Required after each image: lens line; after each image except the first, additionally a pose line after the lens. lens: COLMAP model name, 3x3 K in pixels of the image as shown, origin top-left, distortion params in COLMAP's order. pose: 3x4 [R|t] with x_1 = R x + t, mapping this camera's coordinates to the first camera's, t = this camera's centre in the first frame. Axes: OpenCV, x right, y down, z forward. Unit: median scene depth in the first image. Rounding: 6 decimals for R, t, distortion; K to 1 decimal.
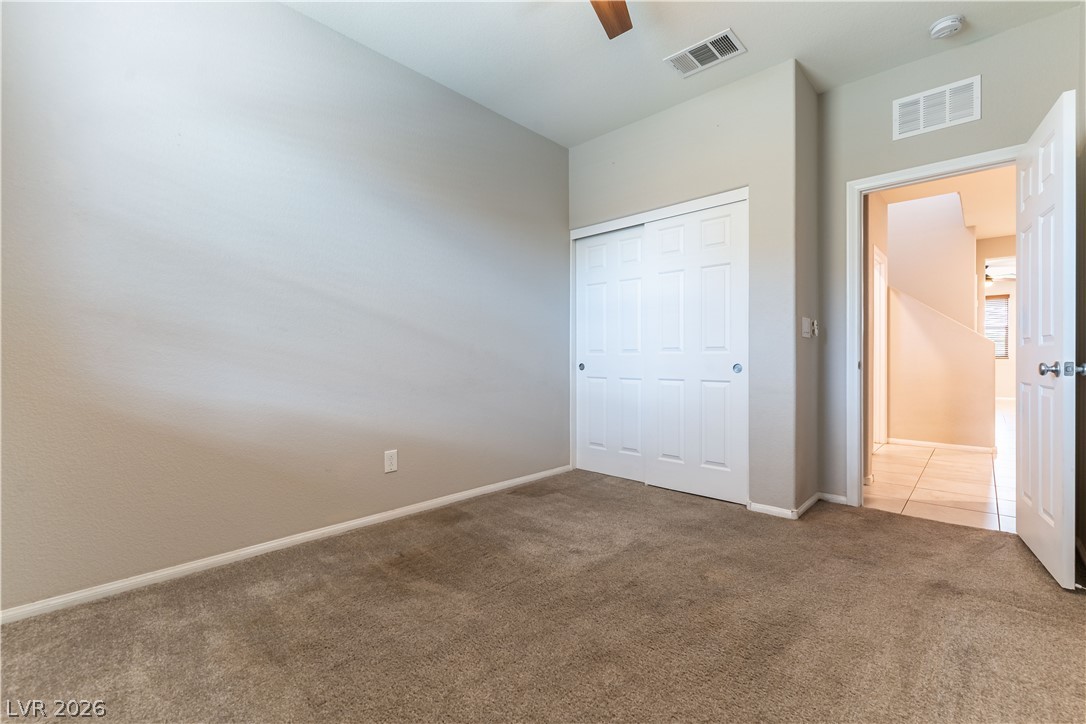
lens RADIAL K [[476.5, 0, 547.4], [0, 476.5, 355.7], [0, 0, 1]] dist [-0.000387, -0.000386]
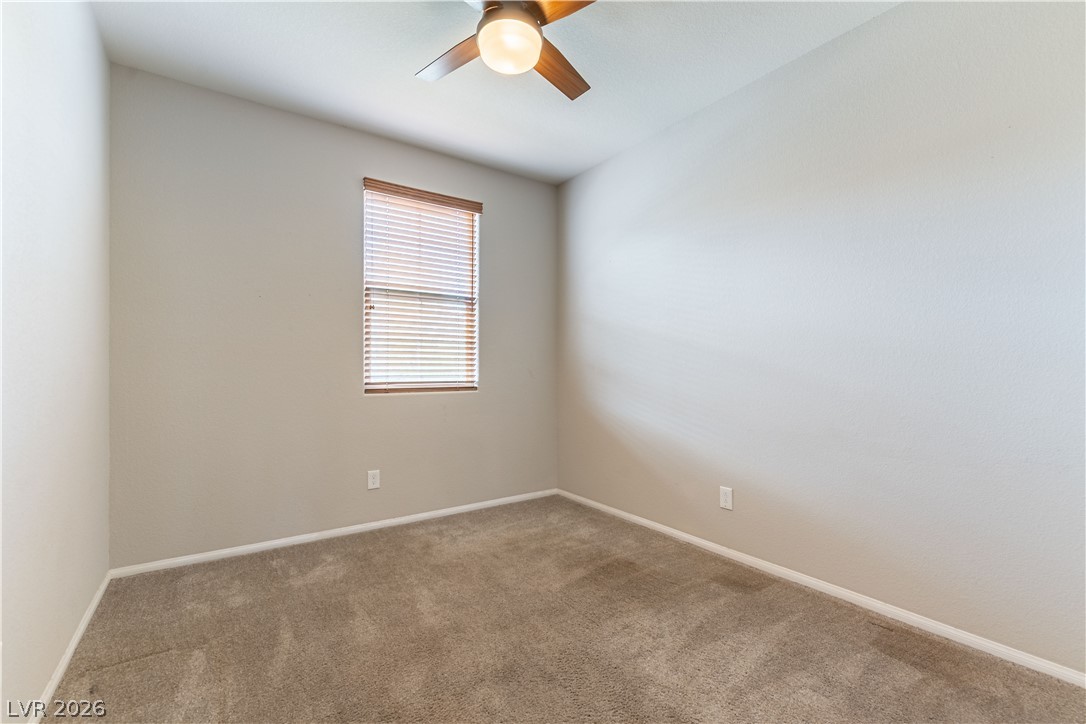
lens RADIAL K [[476.5, 0, 547.4], [0, 476.5, 355.7], [0, 0, 1]] dist [-0.000387, -0.000386]
pose [[-0.201922, -0.018243, -0.979232, 0.810508], [0.001924, 0.999817, -0.019023, -0.064851], [0.979400, -0.005725, -0.201850, 0.927559]]
